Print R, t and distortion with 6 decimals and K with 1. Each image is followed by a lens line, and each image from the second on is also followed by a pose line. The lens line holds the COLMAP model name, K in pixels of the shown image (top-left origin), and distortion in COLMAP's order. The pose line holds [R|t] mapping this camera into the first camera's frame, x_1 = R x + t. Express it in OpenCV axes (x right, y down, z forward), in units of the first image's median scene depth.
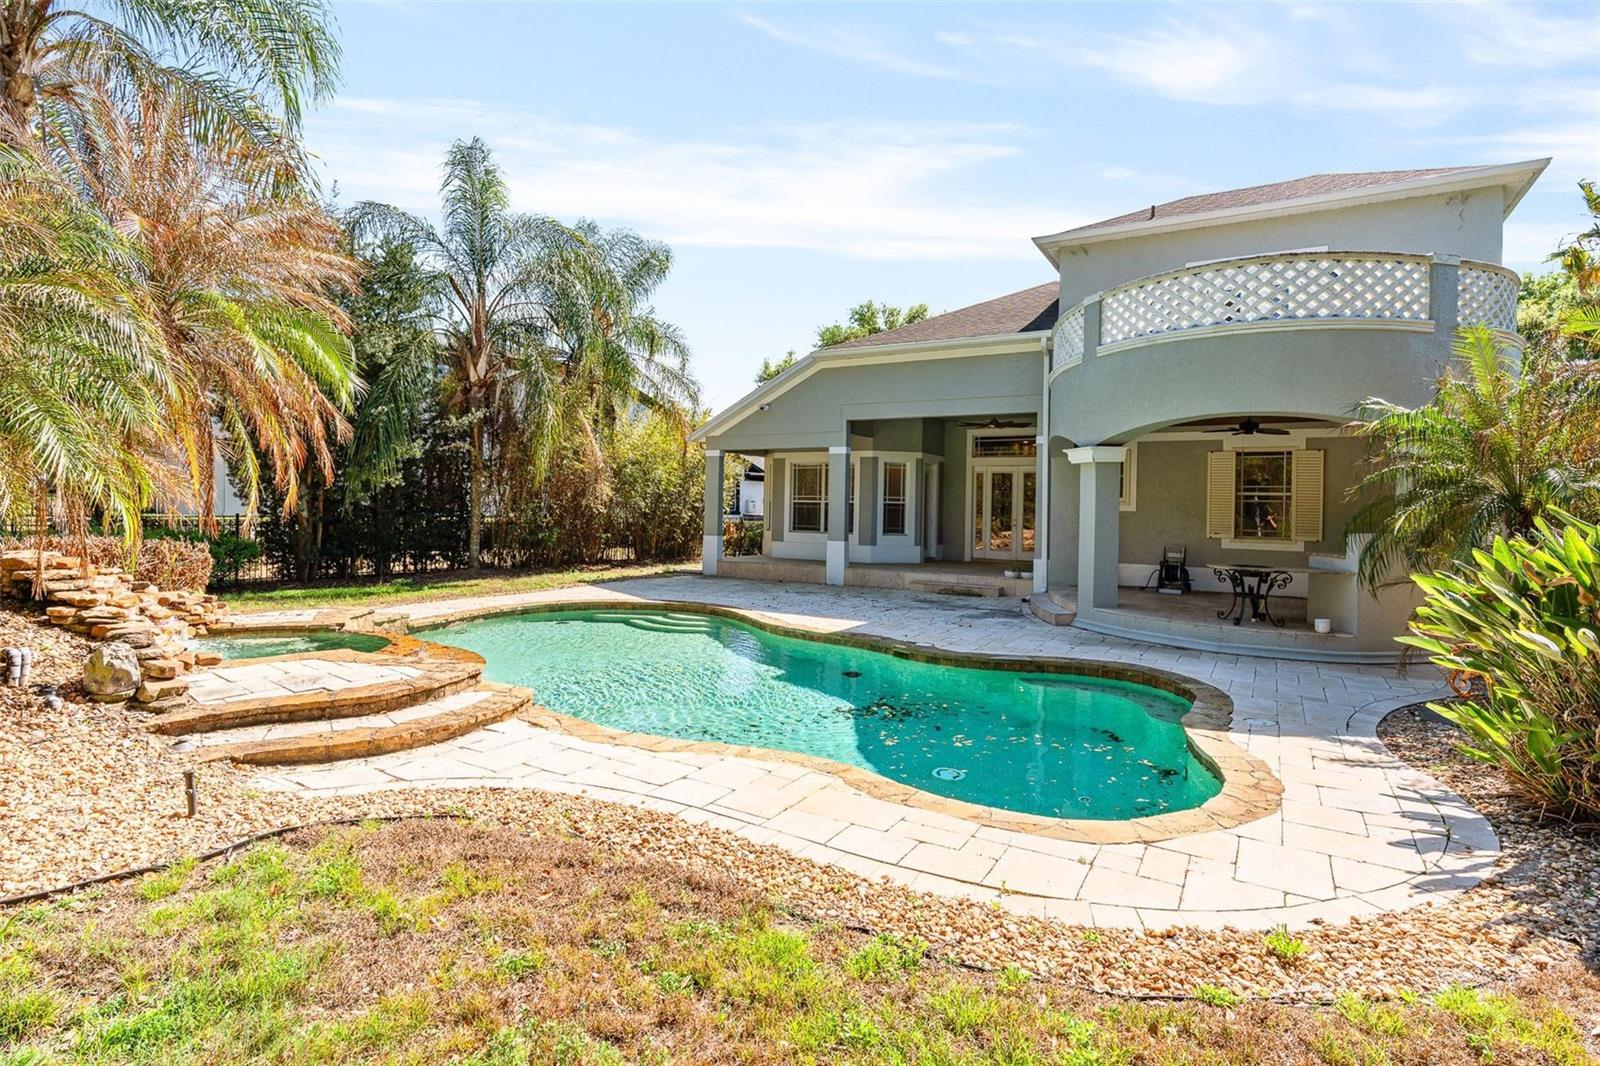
lens RADIAL K [[815.5, 0, 797.6], [0, 815.5, 525.3], [0, 0, 1]] dist [-0.001896, 0.001116]
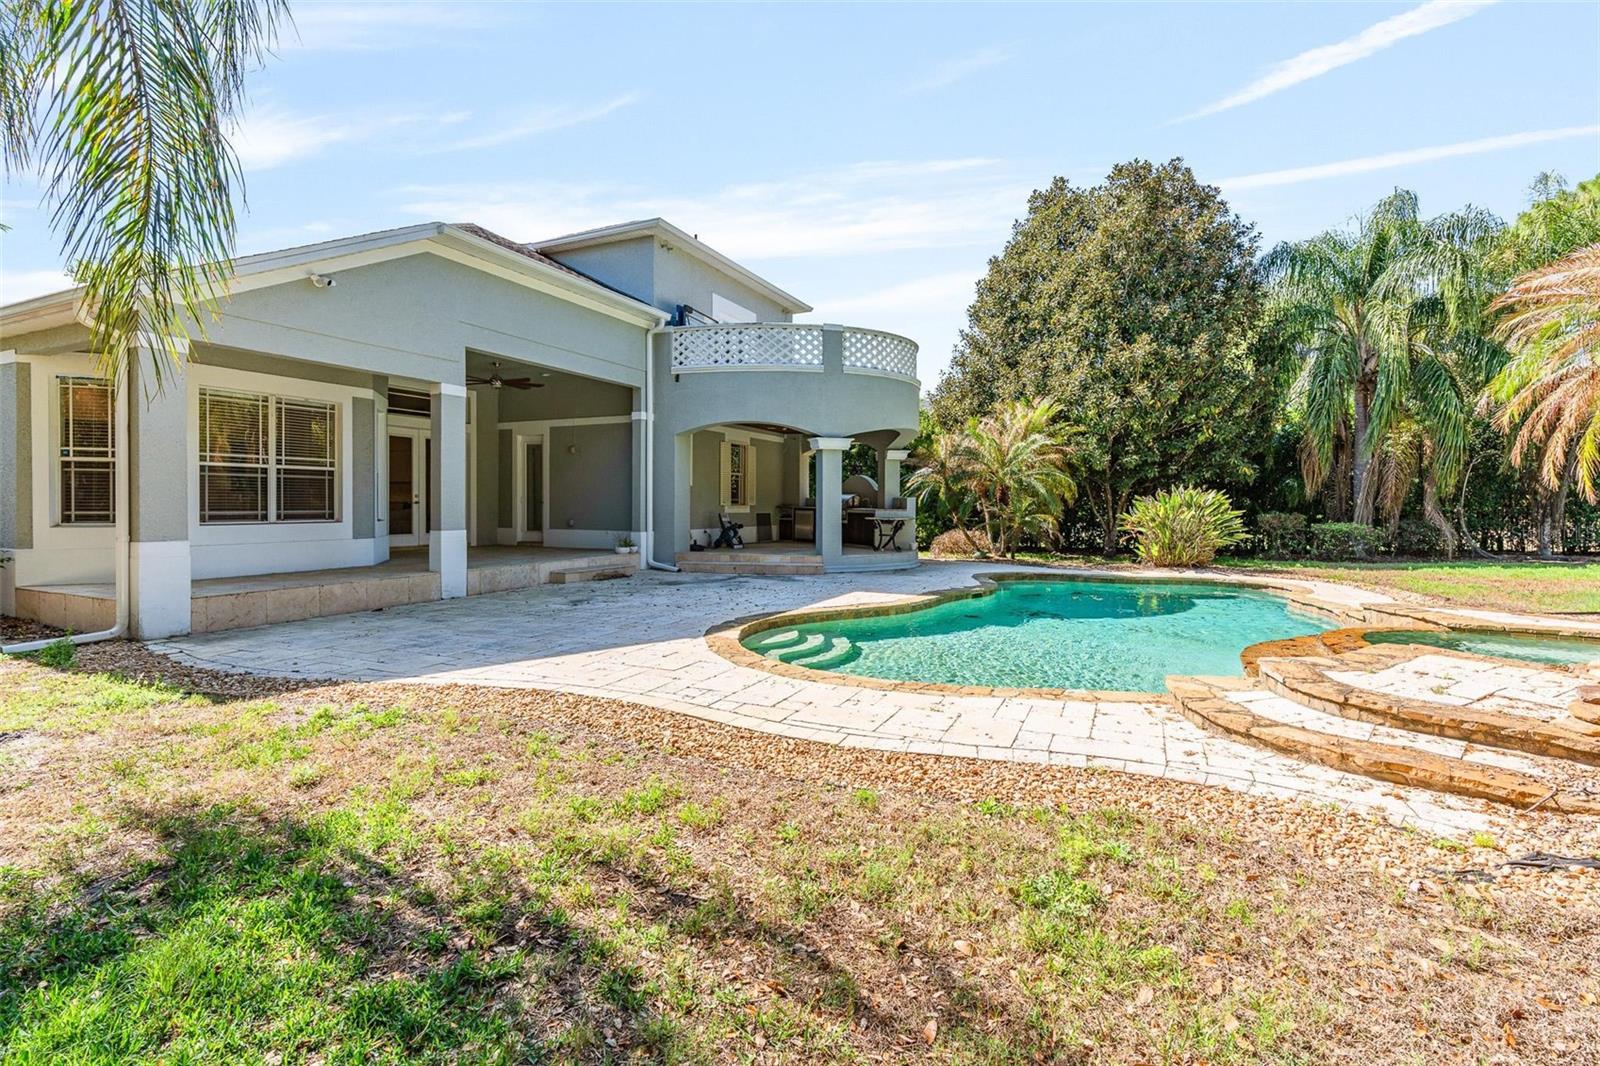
lens RADIAL K [[715.5, 0, 809.0], [0, 715.5, 522.4], [0, 0, 1]] dist [-0.009156, 0.003152]
pose [[-0.124081, -0.033406, 0.991710, -0.409211], [-0.001752, 0.999439, 0.033447, -0.005992], [-0.992271, 0.002412, -0.124069, 0.732482]]
